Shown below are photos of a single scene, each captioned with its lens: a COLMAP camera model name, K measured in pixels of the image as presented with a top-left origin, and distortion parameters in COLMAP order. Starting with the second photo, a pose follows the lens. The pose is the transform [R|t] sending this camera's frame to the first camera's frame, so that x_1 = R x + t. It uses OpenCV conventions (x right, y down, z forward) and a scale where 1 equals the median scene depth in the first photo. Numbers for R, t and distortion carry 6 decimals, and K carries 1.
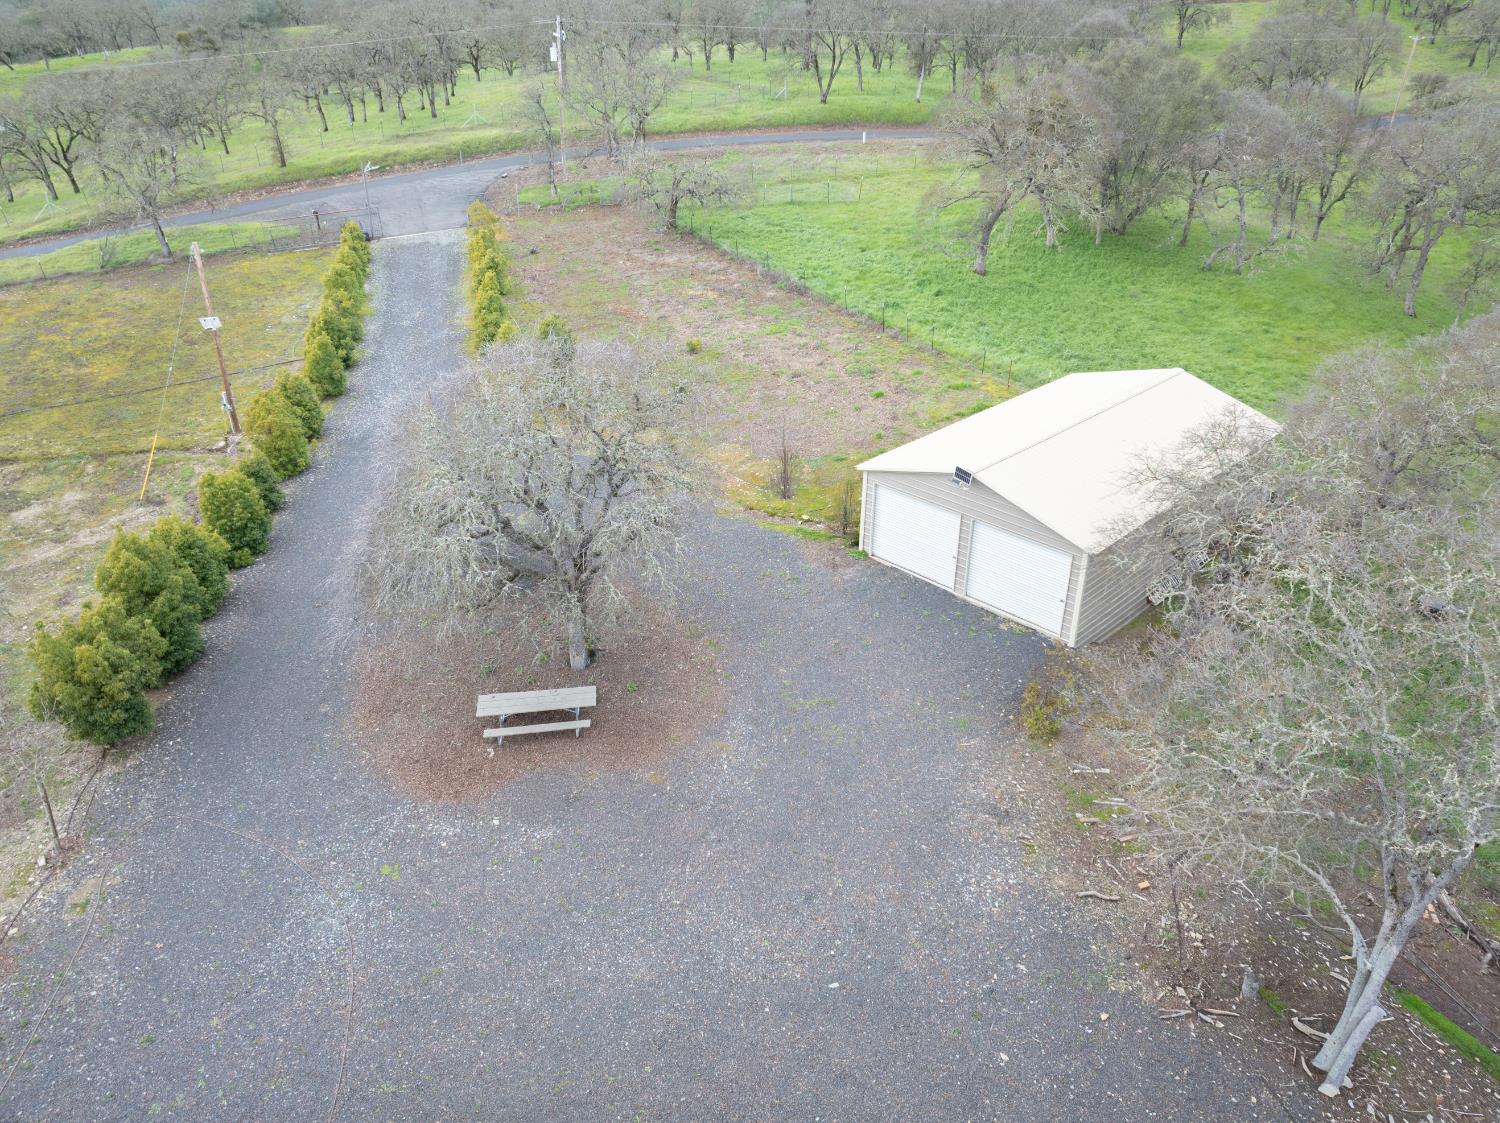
lens RADIAL K [[1057.0, 0, 751.6], [0, 1057.0, 565.5], [0, 0, 1]] dist [-0.059804, 0.032339]
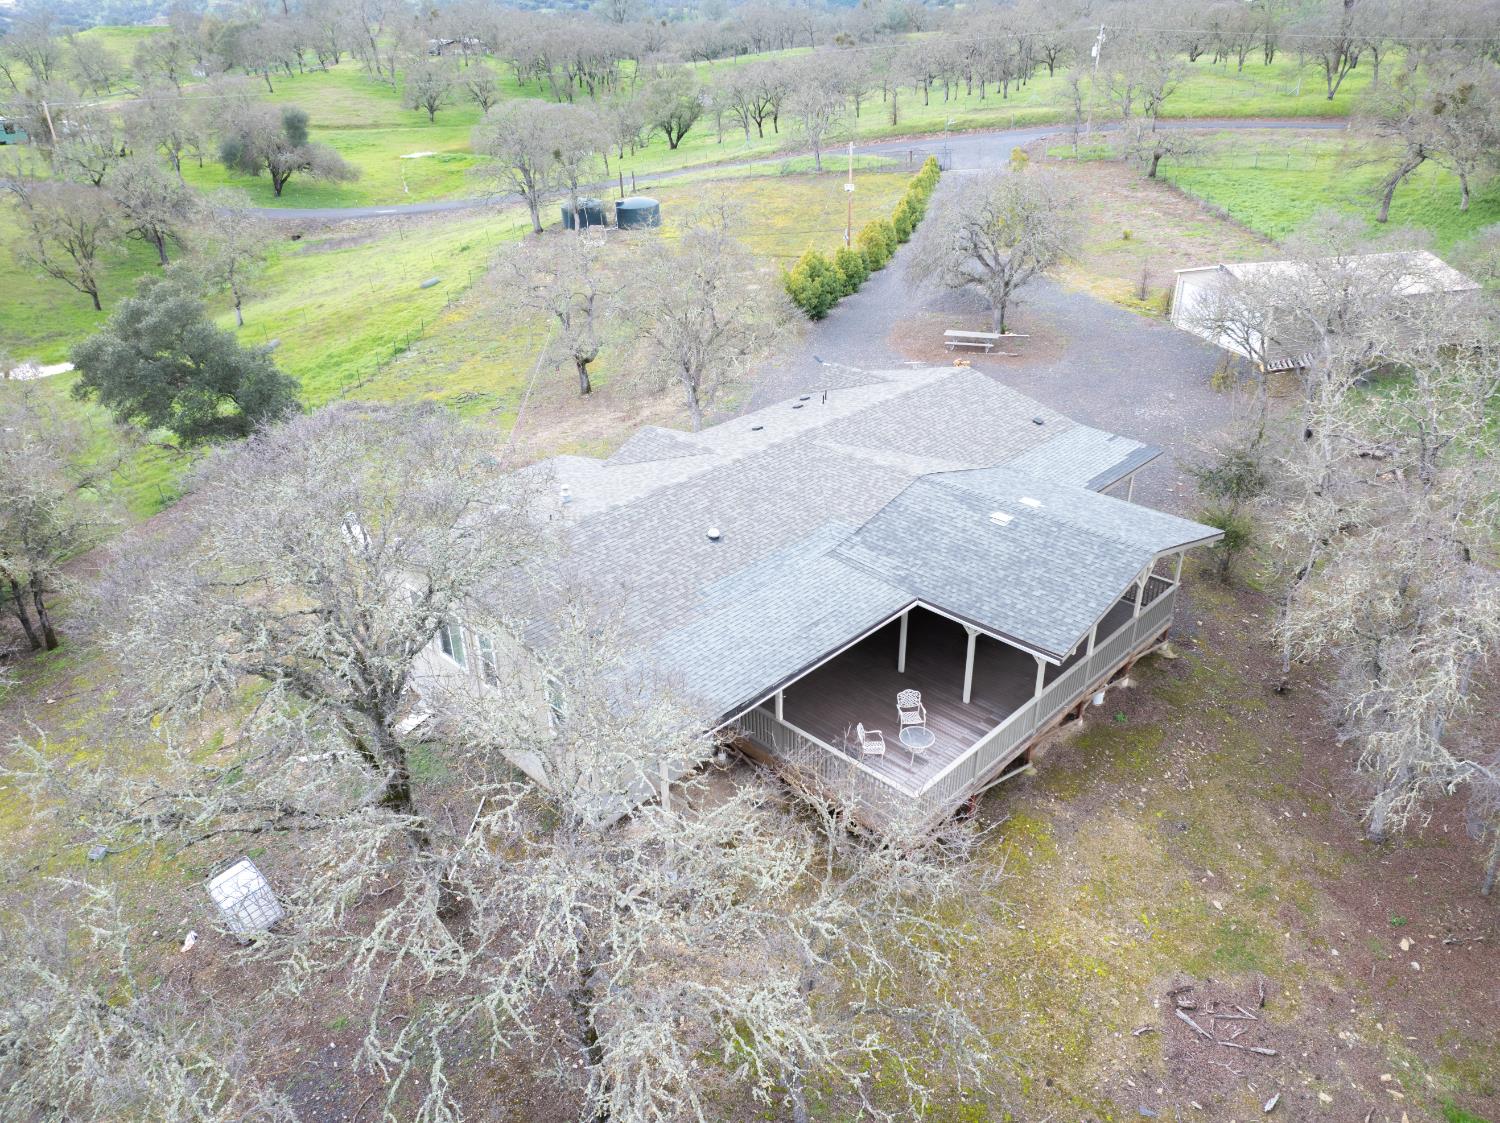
lens RADIAL K [[1057.0, 0, 756.8], [0, 1057.0, 554.0], [0, 0, 1]] dist [-0.059804, 0.032339]
pose [[0.874896, 0.208935, -0.436924, 0.144452], [-0.216232, 0.975763, 0.033621, 0.191825], [0.433359, 0.065062, 0.898870, -0.357789]]
